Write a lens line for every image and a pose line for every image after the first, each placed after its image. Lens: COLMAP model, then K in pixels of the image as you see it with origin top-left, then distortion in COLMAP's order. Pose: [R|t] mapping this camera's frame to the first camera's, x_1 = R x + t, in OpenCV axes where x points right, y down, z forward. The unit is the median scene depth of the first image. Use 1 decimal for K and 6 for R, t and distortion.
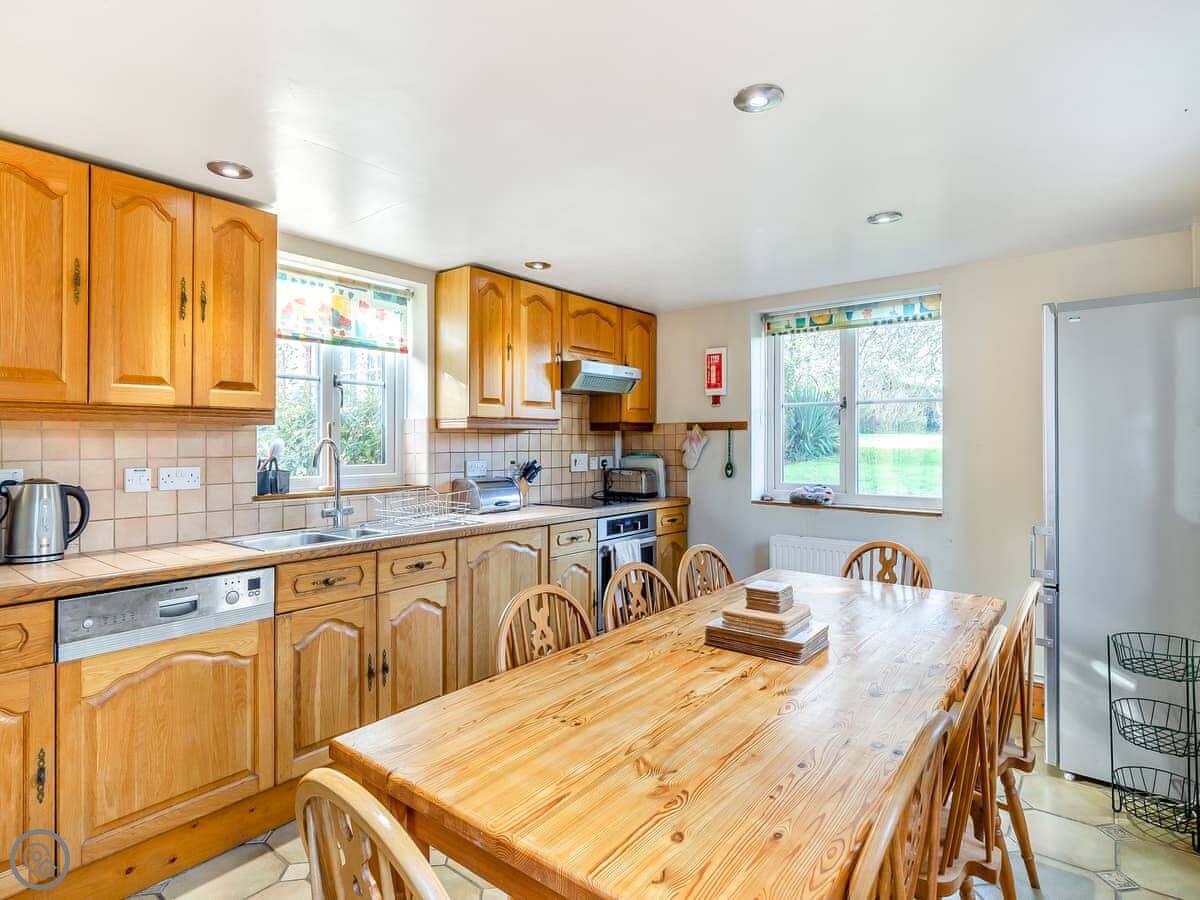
lens RADIAL K [[576.4, 0, 600.0], [0, 576.4, 450.0], [0, 0, 1]] dist [0.003048, 0.000145]
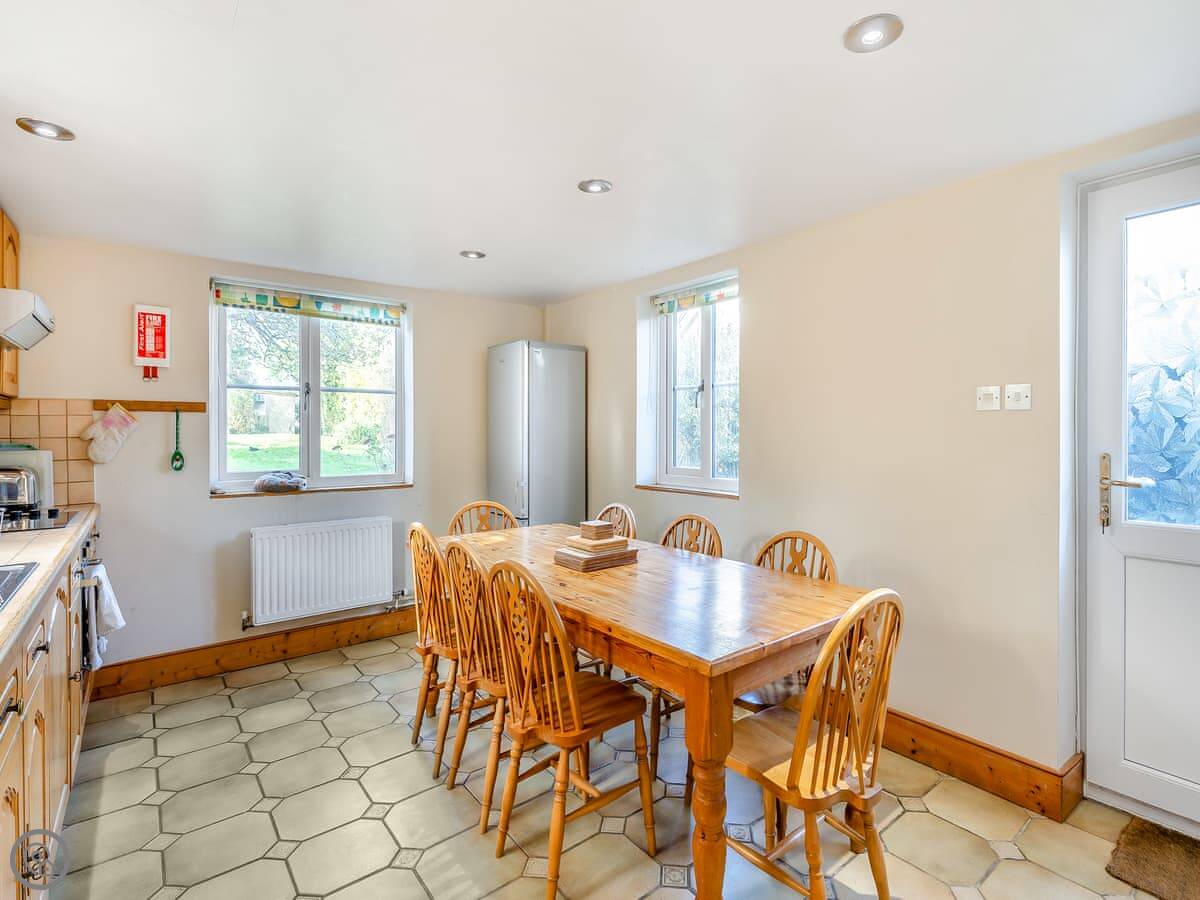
lens RADIAL K [[576.4, 0, 600.0], [0, 576.4, 450.0], [0, 0, 1]] dist [0.003048, 0.000145]
pose [[0.286817, -0.032682, 0.957428, -0.401494], [0.012581, 0.999460, 0.030348, 0.001996], [-0.957903, 0.003341, 0.287074, 0.206626]]
